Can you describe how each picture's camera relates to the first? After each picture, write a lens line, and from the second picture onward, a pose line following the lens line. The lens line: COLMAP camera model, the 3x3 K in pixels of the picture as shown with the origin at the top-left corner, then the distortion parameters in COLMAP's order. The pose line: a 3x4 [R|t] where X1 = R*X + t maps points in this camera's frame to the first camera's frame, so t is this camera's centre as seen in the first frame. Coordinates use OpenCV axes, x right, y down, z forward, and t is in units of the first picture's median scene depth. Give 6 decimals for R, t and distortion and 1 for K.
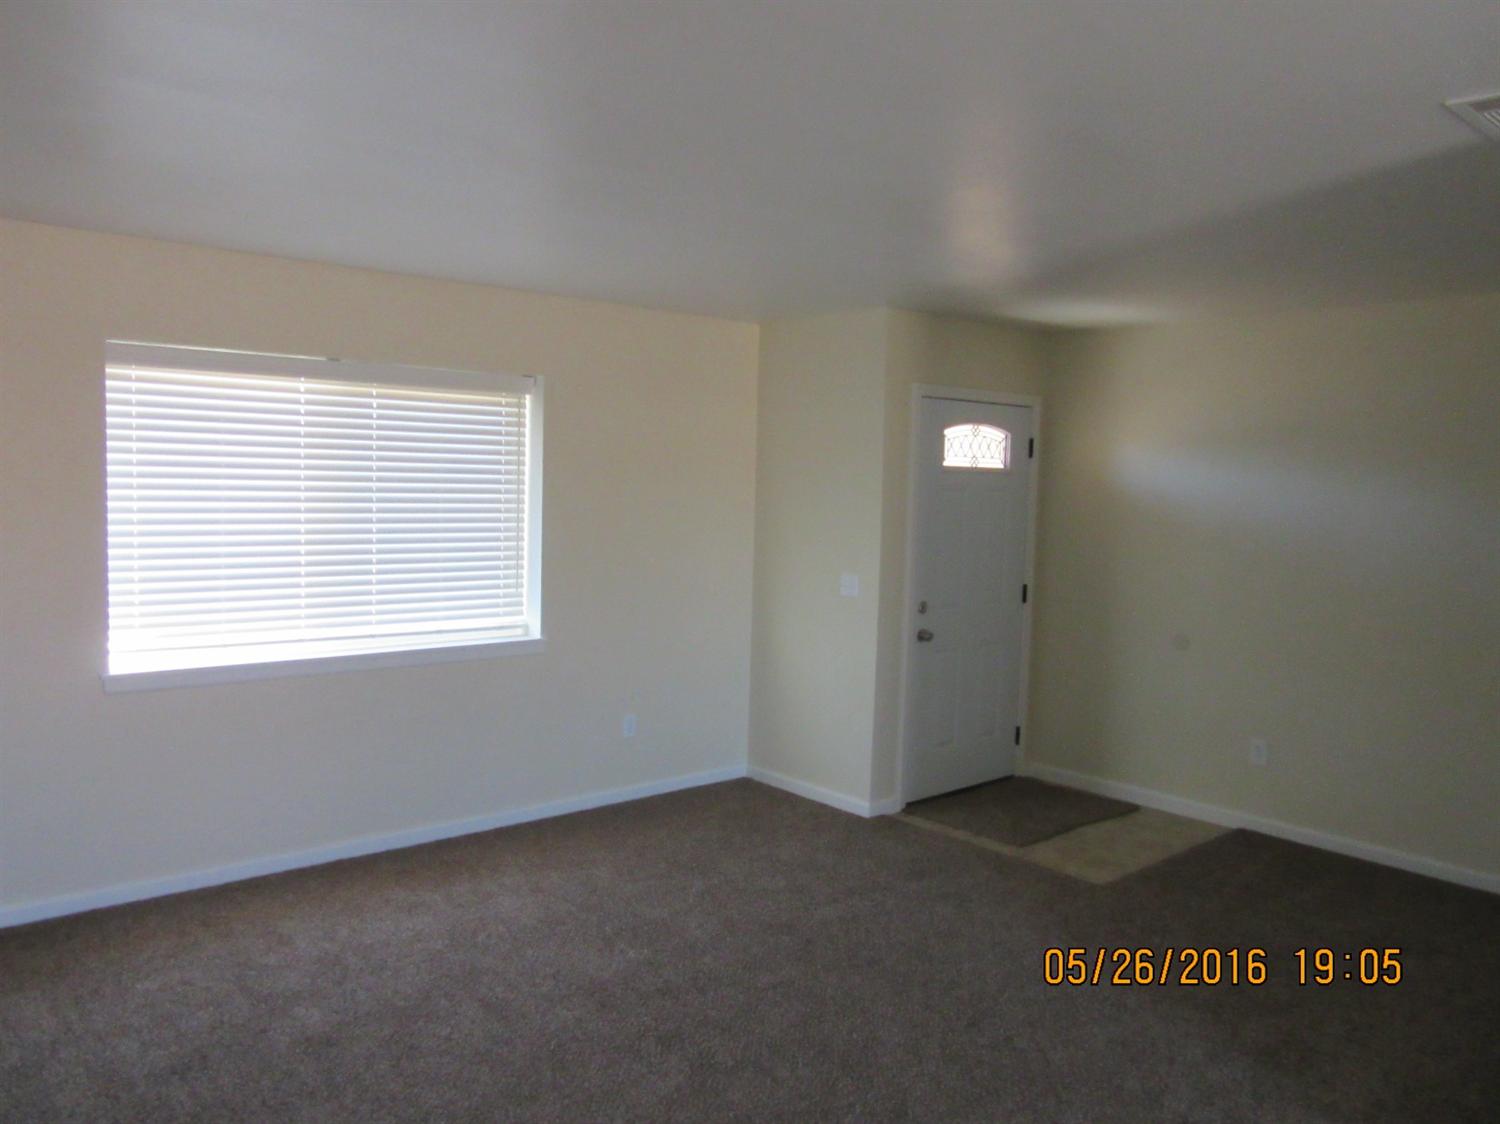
lens RADIAL K [[1123.3, 0, 727.3], [0, 1123.3, 556.4], [0, 0, 1]] dist [-0.047784, 0.042033]
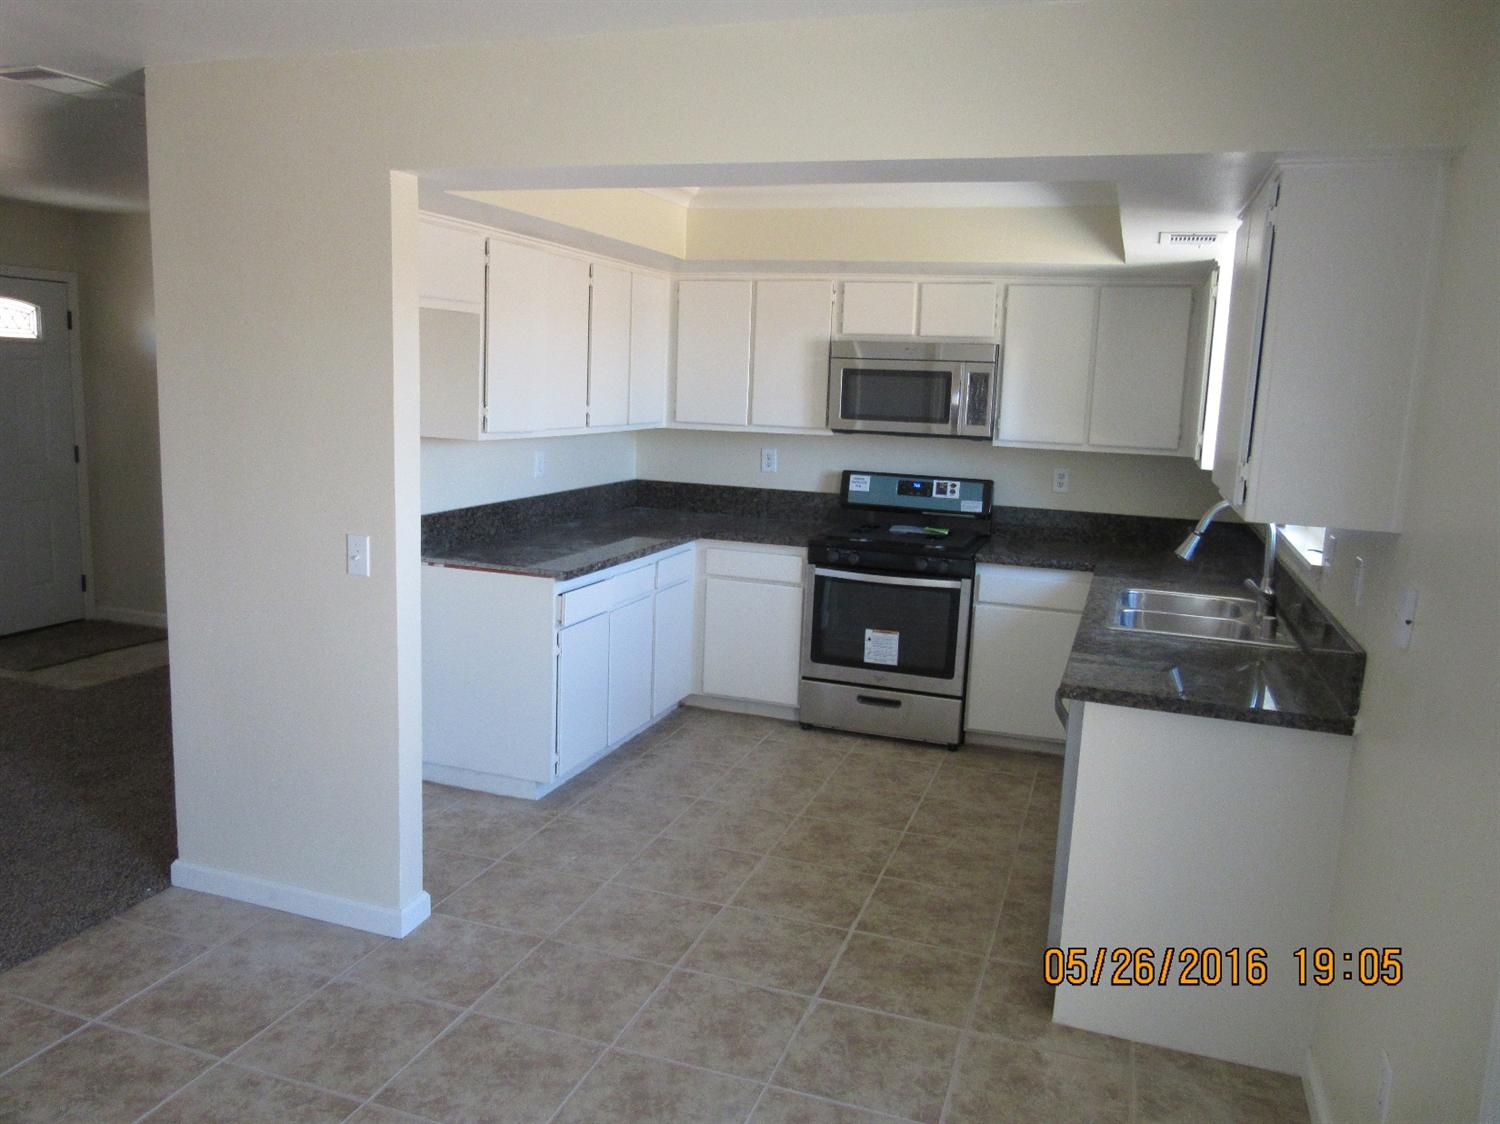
lens RADIAL K [[1123.3, 0, 745.6], [0, 1123.3, 568.6], [0, 0, 1]] dist [-0.047784, 0.042033]
pose [[0.861349, -0.073422, 0.502680, 0.330860], [0.016468, 0.993016, 0.116825, 0.033514], [-0.507746, -0.092349, 0.856543, -0.341339]]
